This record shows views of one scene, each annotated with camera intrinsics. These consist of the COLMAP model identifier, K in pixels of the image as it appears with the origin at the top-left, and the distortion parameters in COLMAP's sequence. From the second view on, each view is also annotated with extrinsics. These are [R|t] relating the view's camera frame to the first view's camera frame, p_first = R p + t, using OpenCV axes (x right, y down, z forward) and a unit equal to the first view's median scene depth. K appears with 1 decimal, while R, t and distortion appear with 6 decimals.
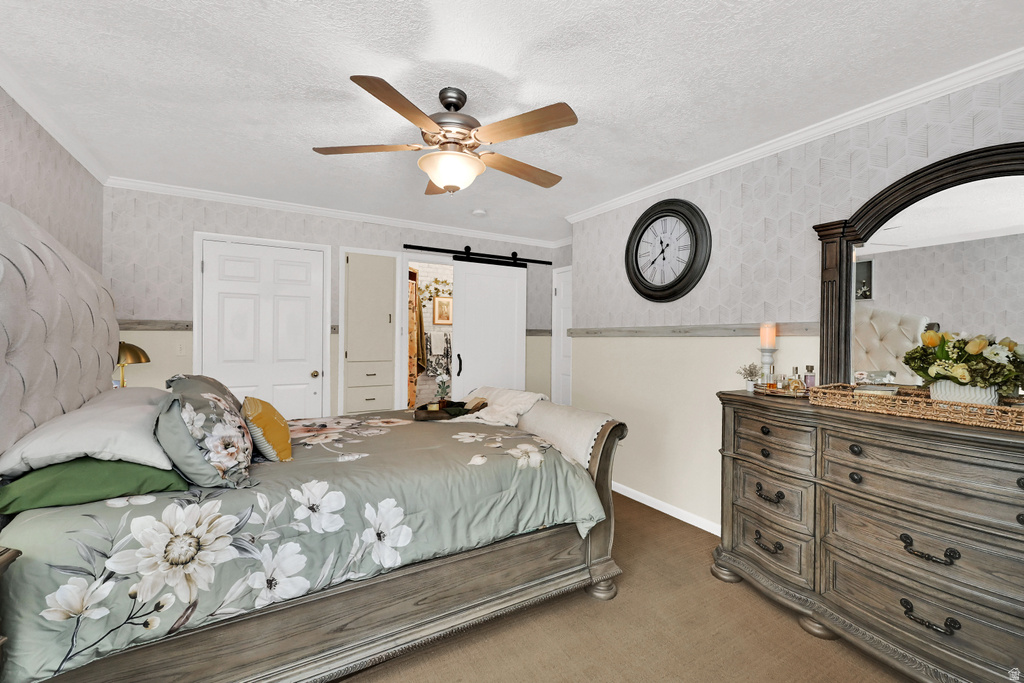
lens RADIAL K [[421.4, 0, 509.0], [0, 421.4, 331.4], [0, 0, 1]] dist [0.010928, -0.000793]
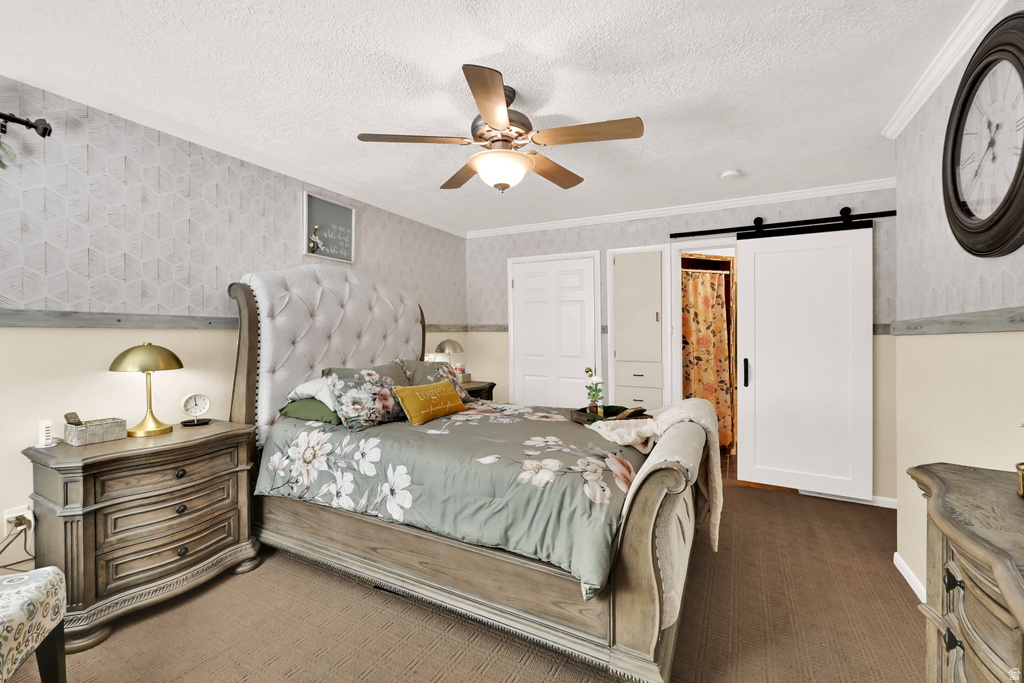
lens RADIAL K [[421.4, 0, 509.5], [0, 421.4, 344.6], [0, 0, 1]] dist [0.010928, -0.000793]
pose [[0.542395, 0.013822, -0.840010, 0.902667], [0.008176, 0.999730, 0.021730, 0.021789], [0.840084, -0.018654, 0.542136, 0.603950]]
